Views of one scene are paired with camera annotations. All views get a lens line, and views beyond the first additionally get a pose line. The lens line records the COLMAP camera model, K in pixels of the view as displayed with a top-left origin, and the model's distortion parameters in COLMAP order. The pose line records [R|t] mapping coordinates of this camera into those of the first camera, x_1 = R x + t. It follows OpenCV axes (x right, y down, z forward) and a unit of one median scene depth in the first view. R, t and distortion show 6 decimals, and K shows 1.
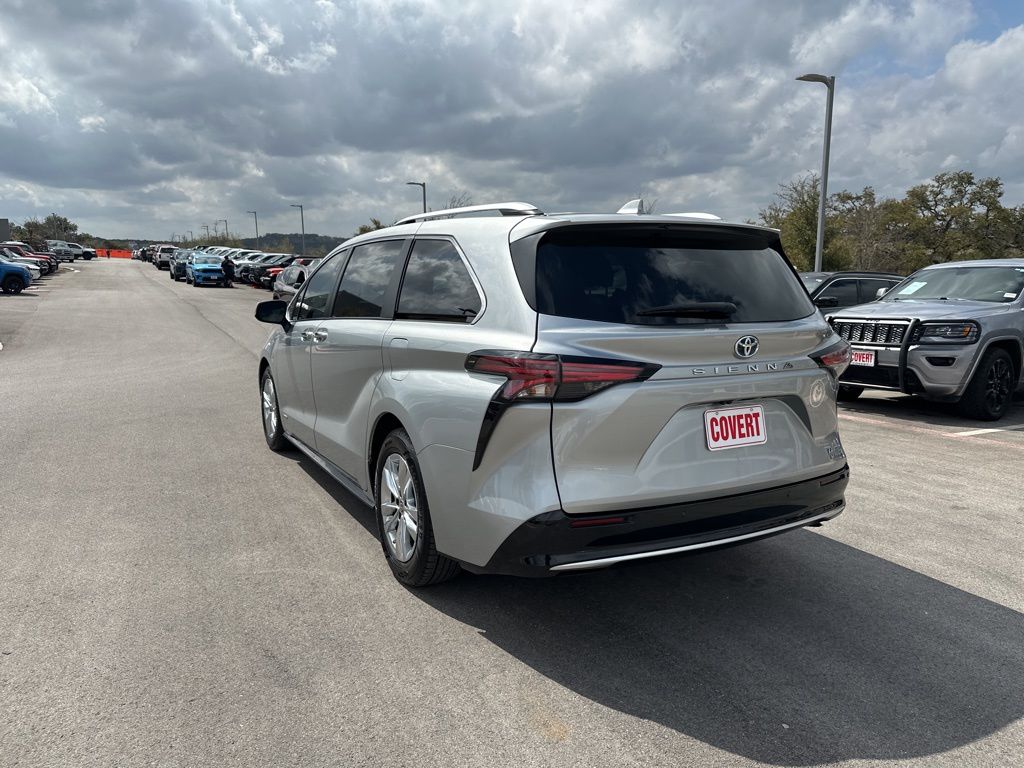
lens RADIAL K [[733.3, 0, 499.2], [0, 733.3, 398.7], [0, 0, 1]] dist [0.034504, -0.048061]
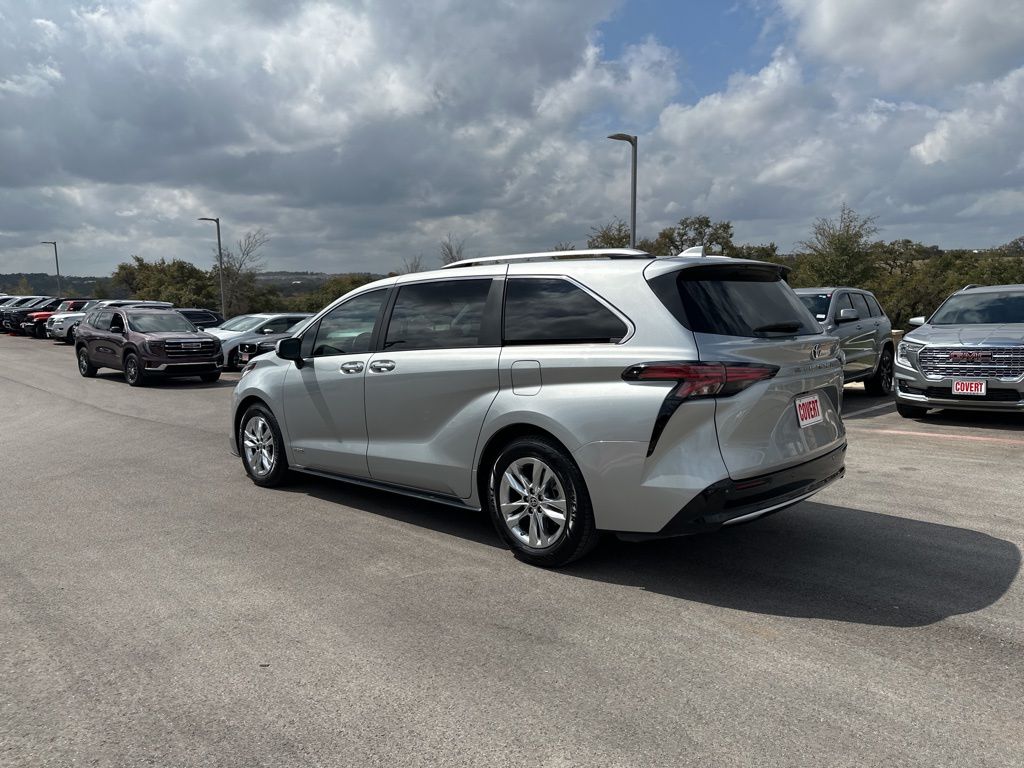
lens RADIAL K [[733.3, 0, 503.5], [0, 733.3, 392.5], [0, 0, 1]] dist [0.034504, -0.048061]
pose [[0.951308, -0.058788, 0.302585, -0.238309], [0.075788, 0.996120, -0.044739, 0.008882], [-0.298780, 0.065493, 0.952072, -0.056405]]
